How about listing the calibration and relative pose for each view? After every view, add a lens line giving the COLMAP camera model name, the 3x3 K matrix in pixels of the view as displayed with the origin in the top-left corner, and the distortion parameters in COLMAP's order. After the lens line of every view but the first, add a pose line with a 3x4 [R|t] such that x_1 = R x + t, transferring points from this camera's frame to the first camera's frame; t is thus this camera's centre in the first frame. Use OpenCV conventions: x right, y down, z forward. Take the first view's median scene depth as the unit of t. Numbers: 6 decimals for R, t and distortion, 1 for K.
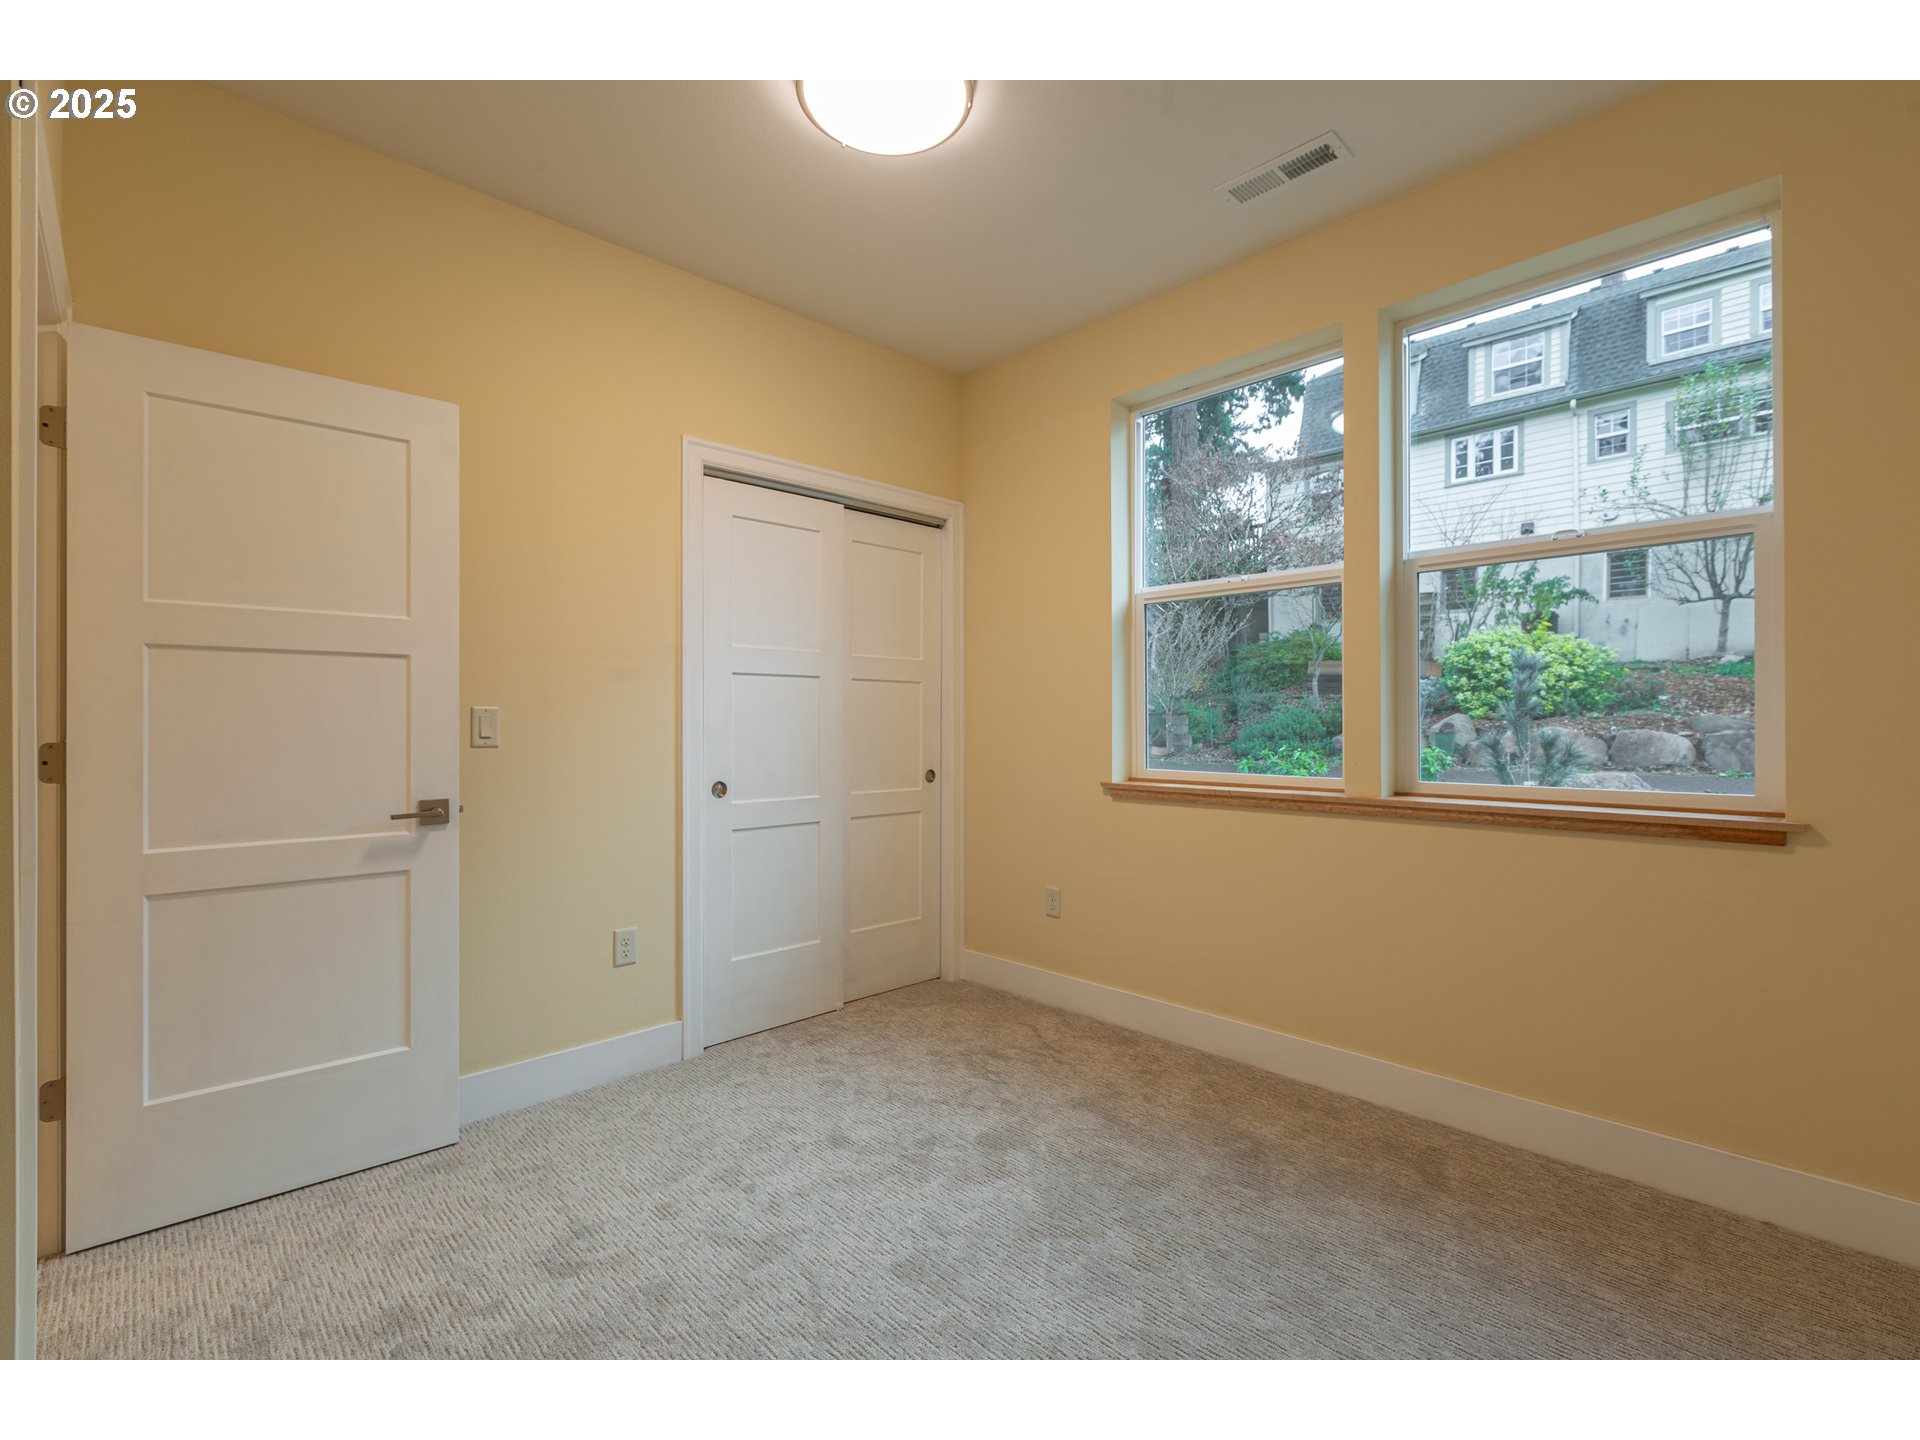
lens RADIAL K [[881.1, 0, 953.6], [0, 881.1, 724.7], [0, 0, 1]] dist [0.001393, 0.000204]
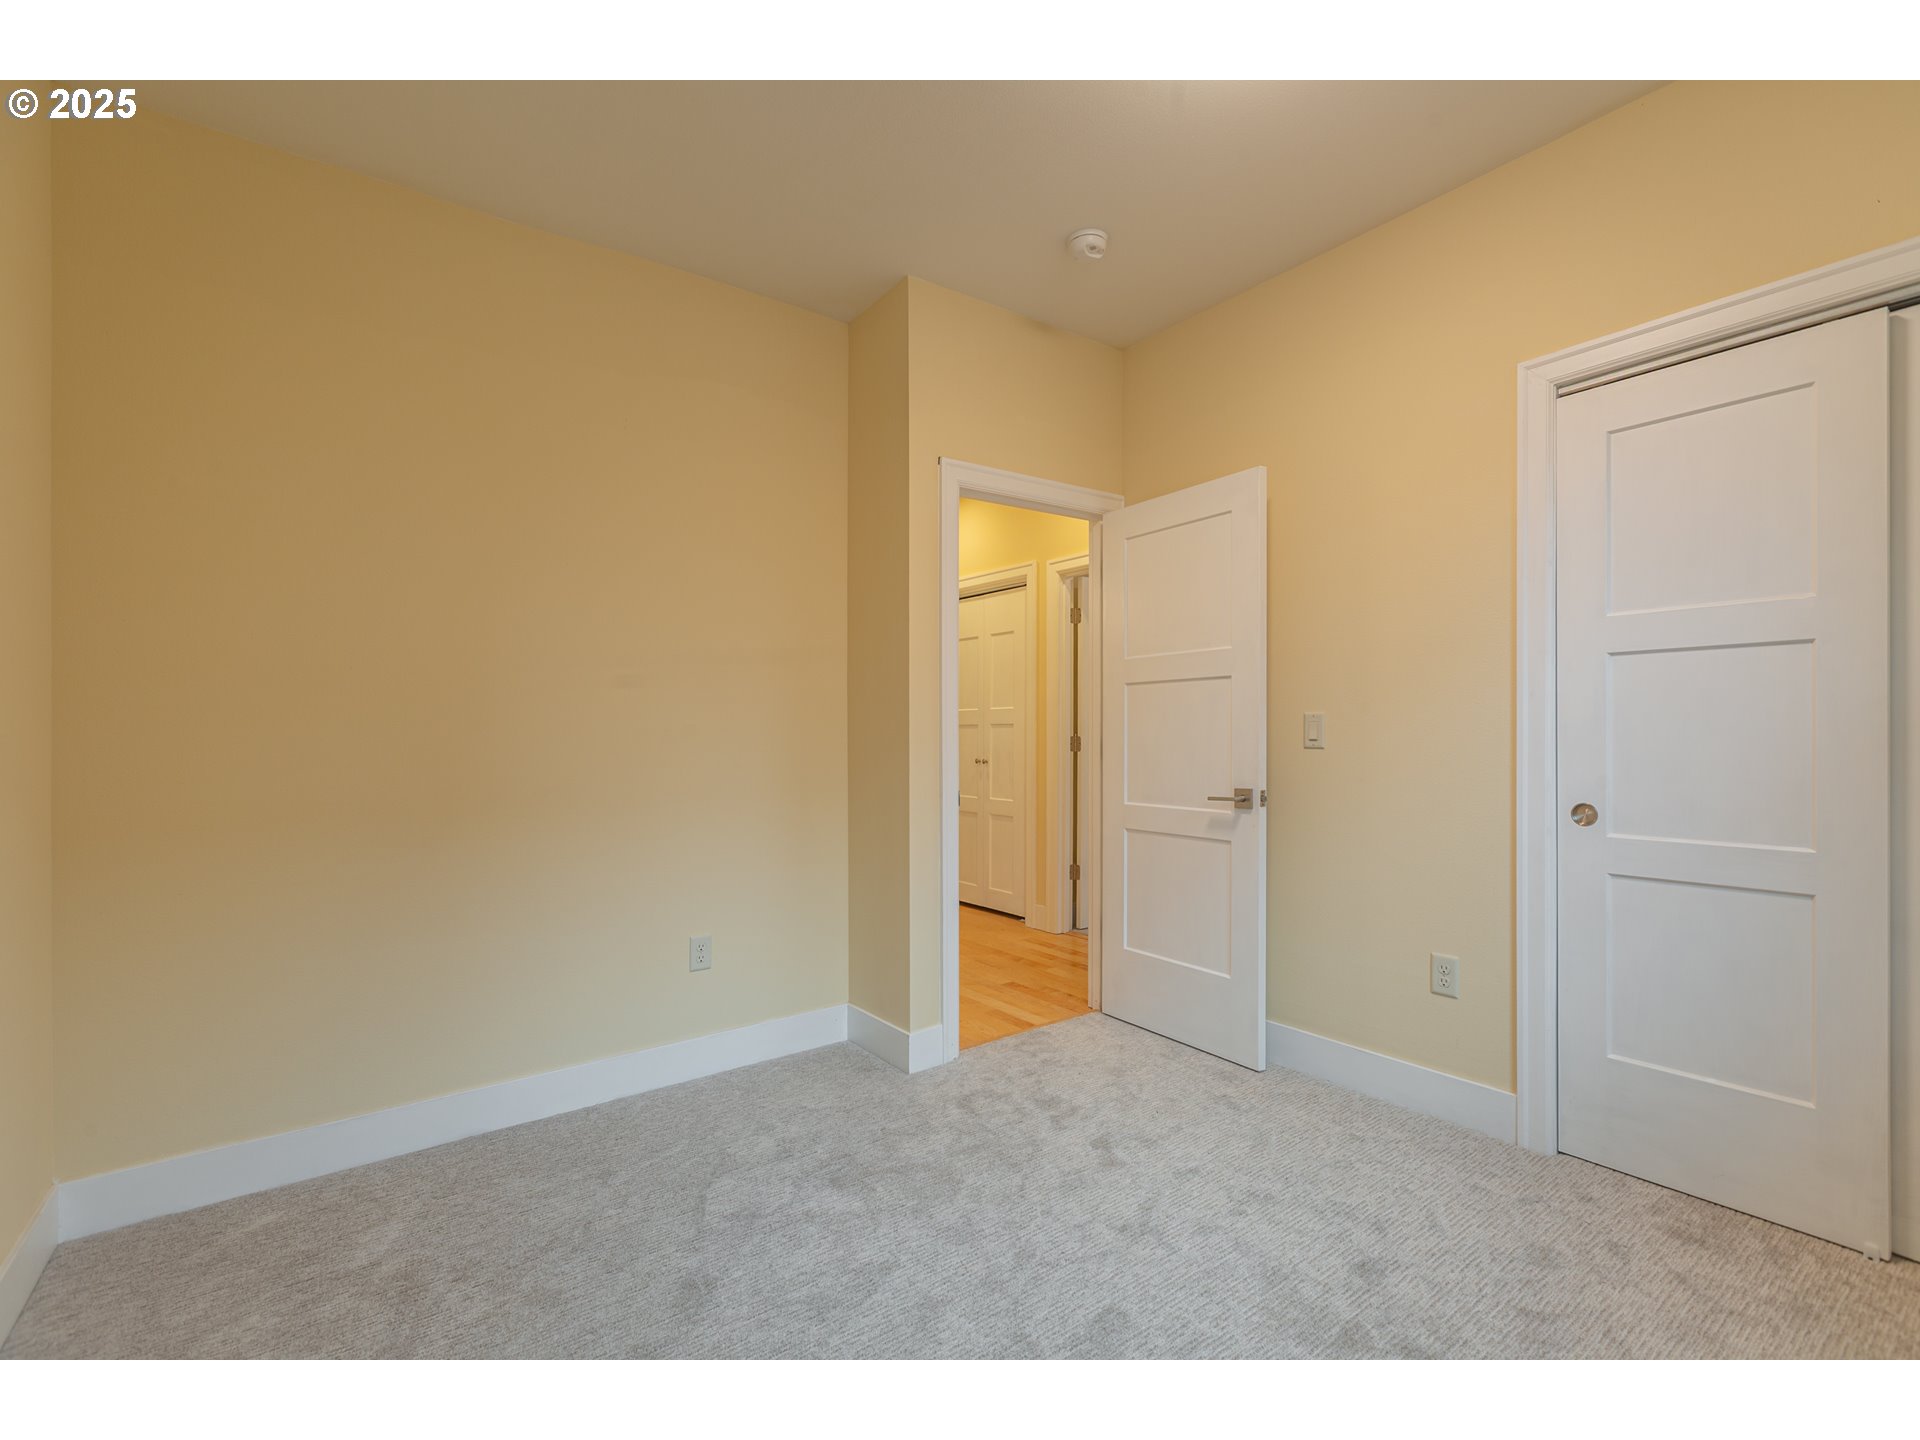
lens RADIAL K [[867.7, 0, 960.0], [0, 867.7, 720.0], [0, 0, 1]] dist [-0.000217, 0.000151]
pose [[-0.149107, -0.010179, -0.988769, 0.640472], [0.010300, 0.999877, -0.011846, -0.002382], [0.988767, -0.011951, -0.148983, 0.719619]]
